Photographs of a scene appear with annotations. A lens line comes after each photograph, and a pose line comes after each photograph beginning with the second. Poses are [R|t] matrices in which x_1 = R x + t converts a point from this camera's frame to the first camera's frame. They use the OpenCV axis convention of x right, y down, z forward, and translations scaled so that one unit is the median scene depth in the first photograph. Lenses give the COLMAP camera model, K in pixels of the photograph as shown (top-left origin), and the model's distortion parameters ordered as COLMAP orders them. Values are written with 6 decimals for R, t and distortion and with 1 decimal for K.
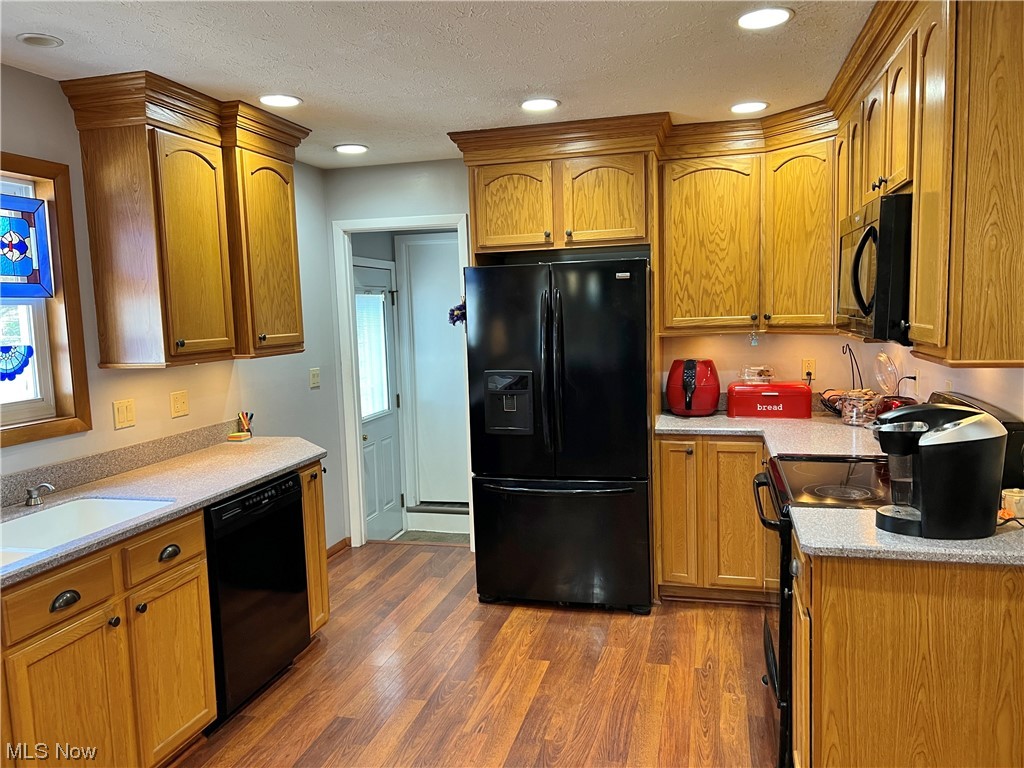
lens RADIAL K [[769.5, 0, 514.8], [0, 769.5, 385.6], [0, 0, 1]] dist [0.033348, -0.003216]
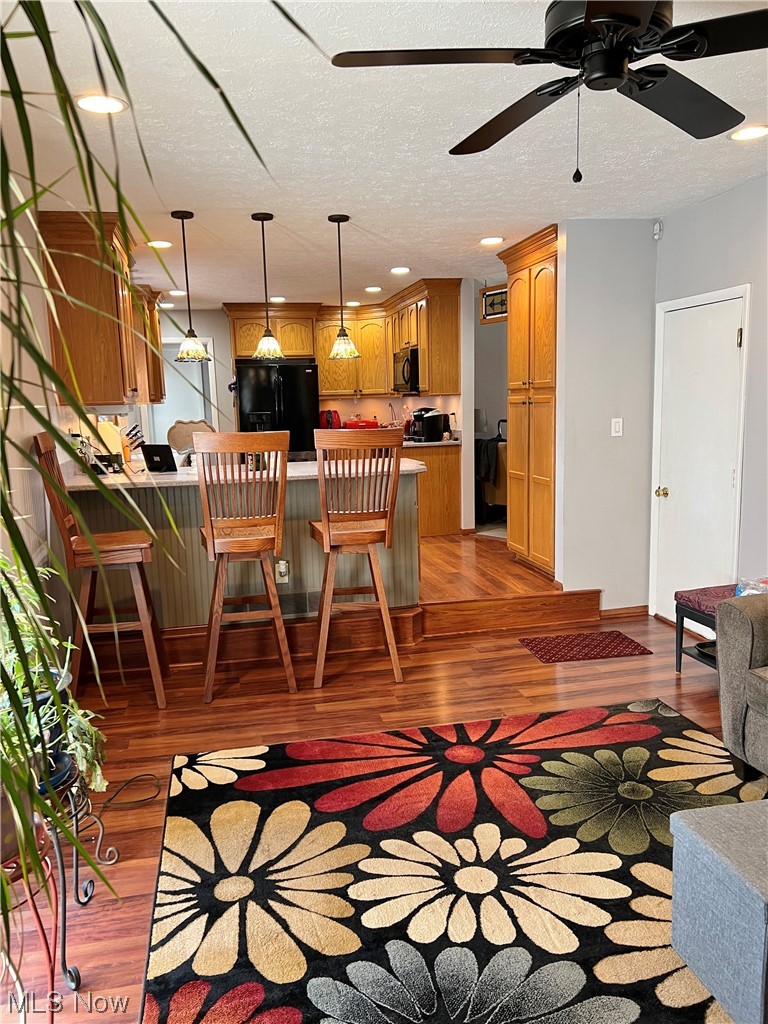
lens RADIAL K [[769.5, 0, 383.1], [0, 769.5, 511.9], [0, 0, 1]] dist [0.033348, -0.003216]
pose [[0.895203, -0.054929, 0.442260, -0.694652], [0.042352, 0.998369, 0.038271, 0.199877], [-0.443641, -0.015529, 0.896070, -1.182177]]
